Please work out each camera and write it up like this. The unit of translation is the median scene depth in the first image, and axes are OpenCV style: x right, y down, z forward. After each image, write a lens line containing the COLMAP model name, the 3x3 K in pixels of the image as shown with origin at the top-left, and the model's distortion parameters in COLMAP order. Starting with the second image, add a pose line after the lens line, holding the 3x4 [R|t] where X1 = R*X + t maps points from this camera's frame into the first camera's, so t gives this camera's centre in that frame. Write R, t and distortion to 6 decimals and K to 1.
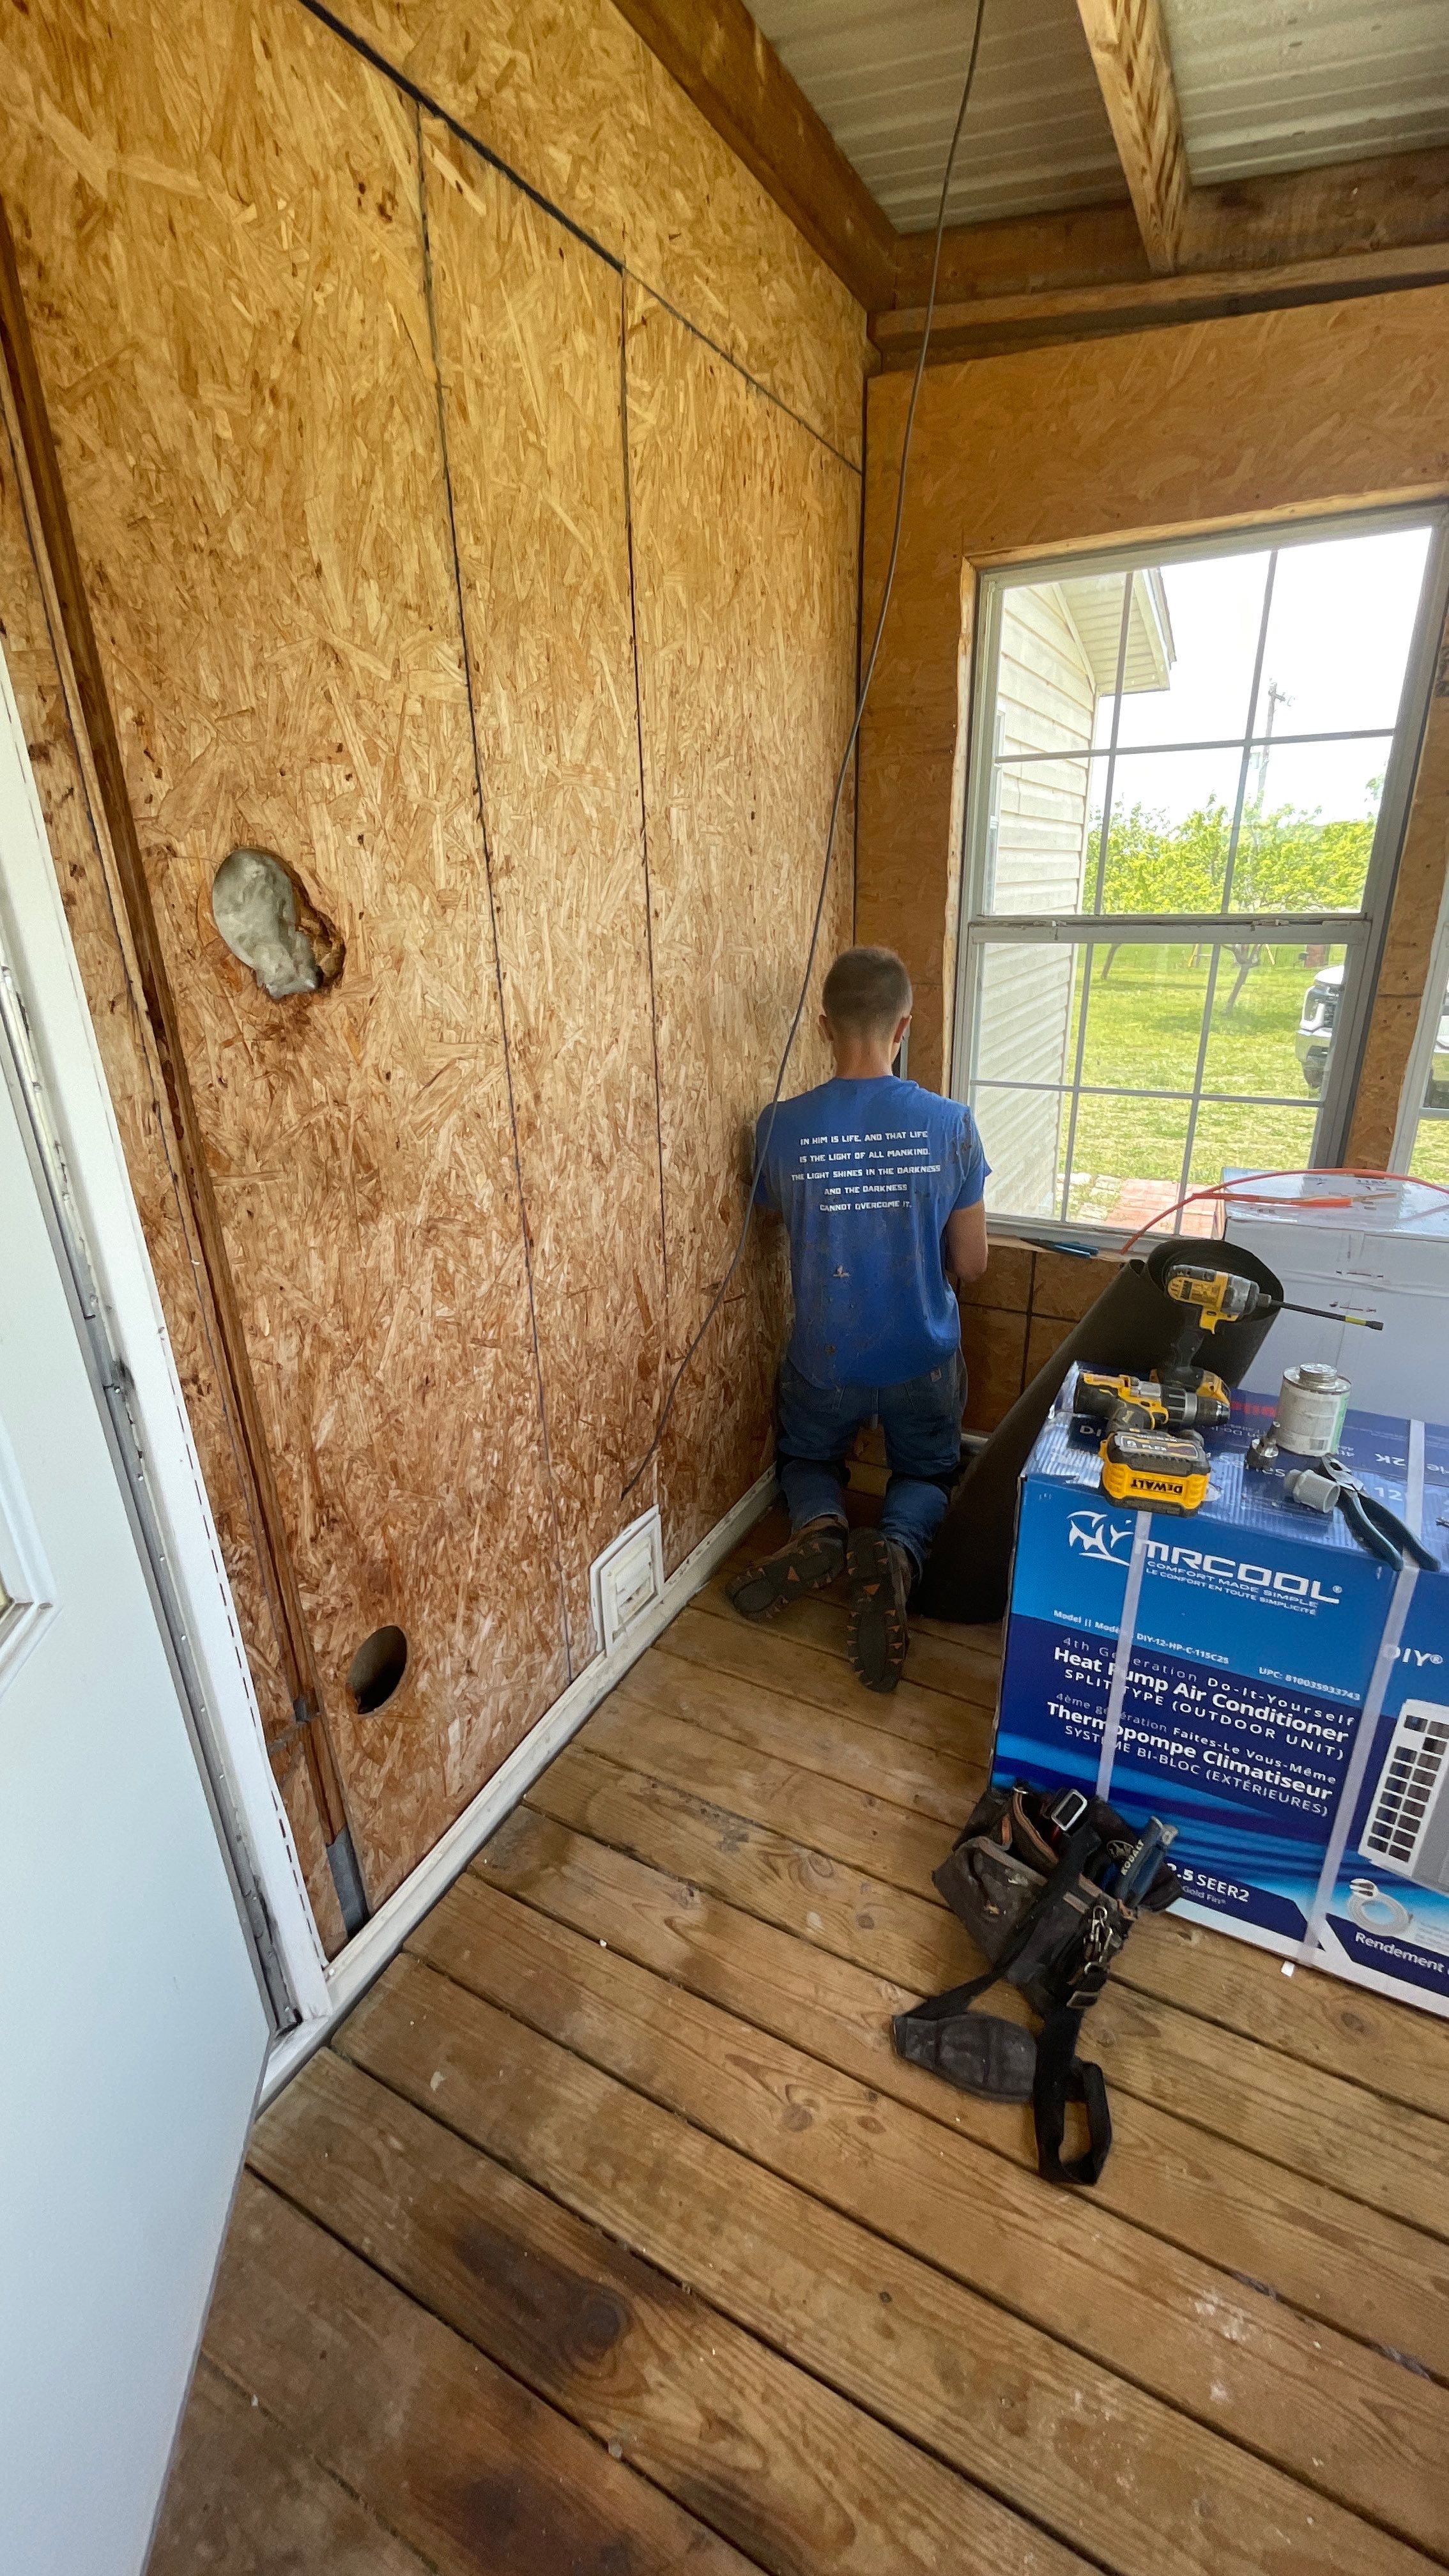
lens RADIAL K [[1053.4, 0, 719.5], [0, 1053.4, 1288.3], [0, 0, 1]] dist [0.003082, 0.000051]
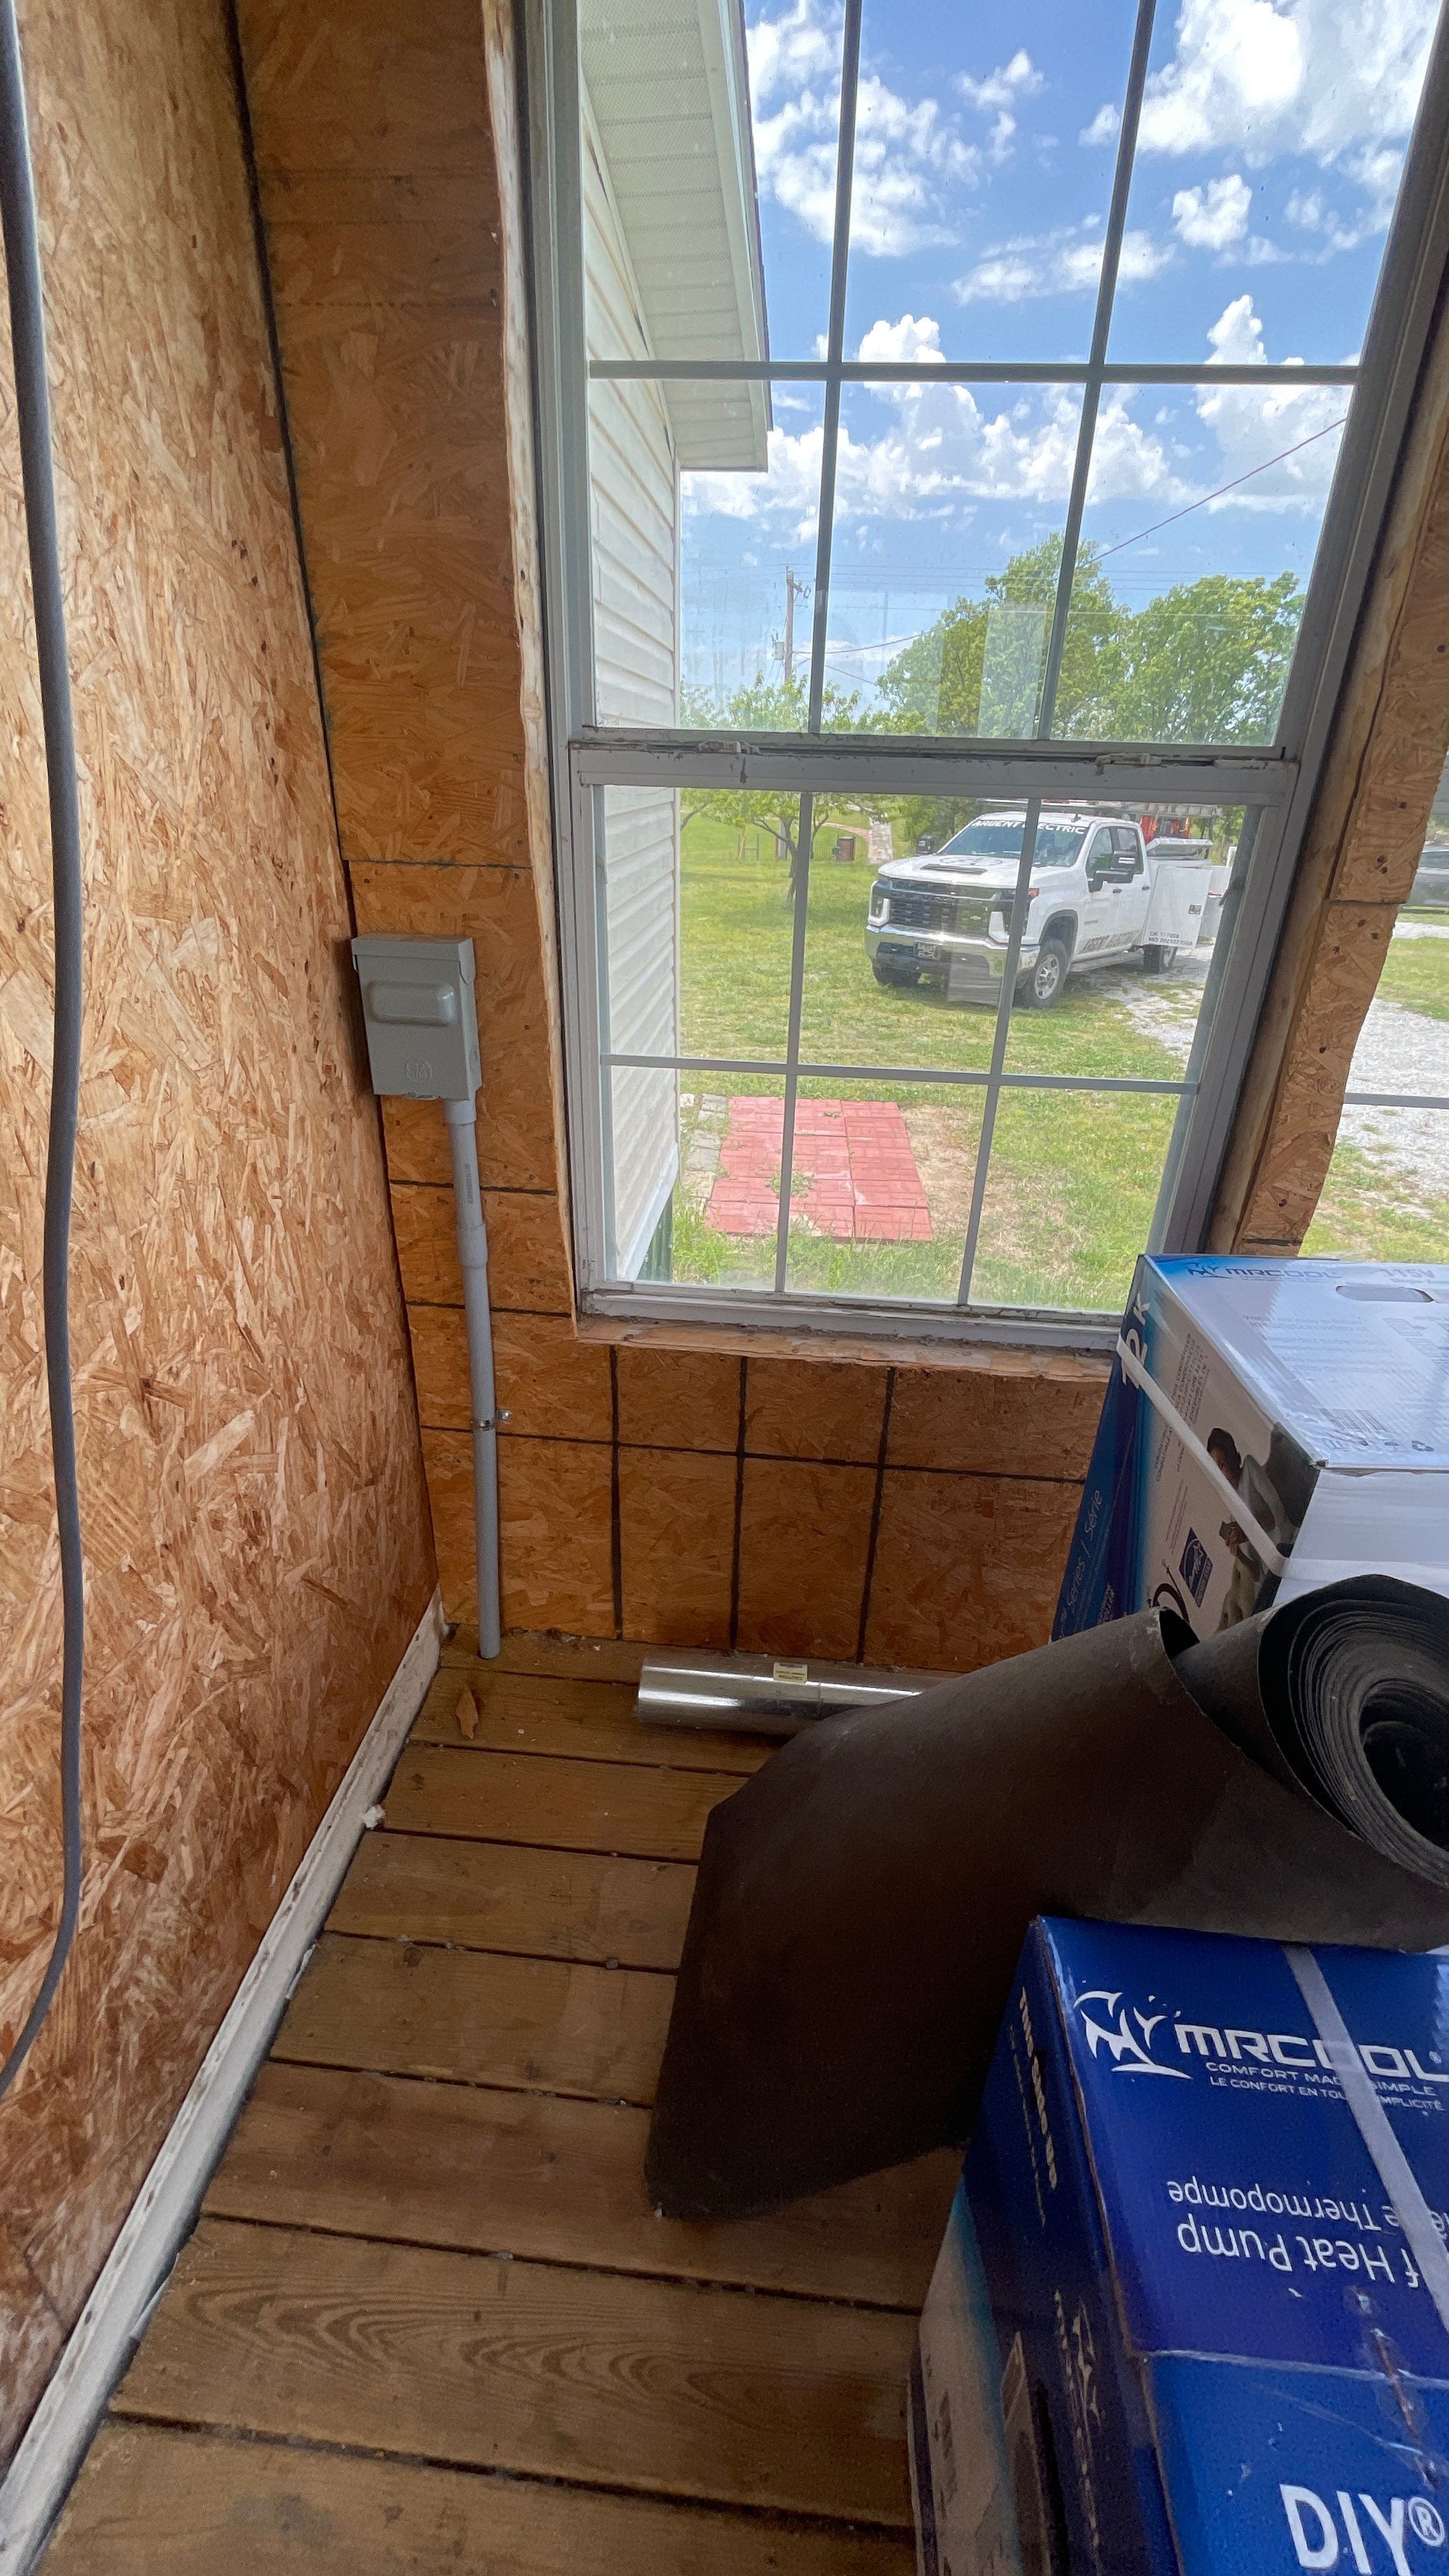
lens RADIAL K [[1053.4, 0, 714.4], [0, 1053.4, 1290.3], [0, 0, 1]] dist [0.003082, 0.000051]
pose [[0.925980, -0.126930, 0.355597, 0.089278], [0.092281, 0.989319, 0.112836, -0.138389], [-0.366122, -0.071669, 0.927803, 0.485321]]
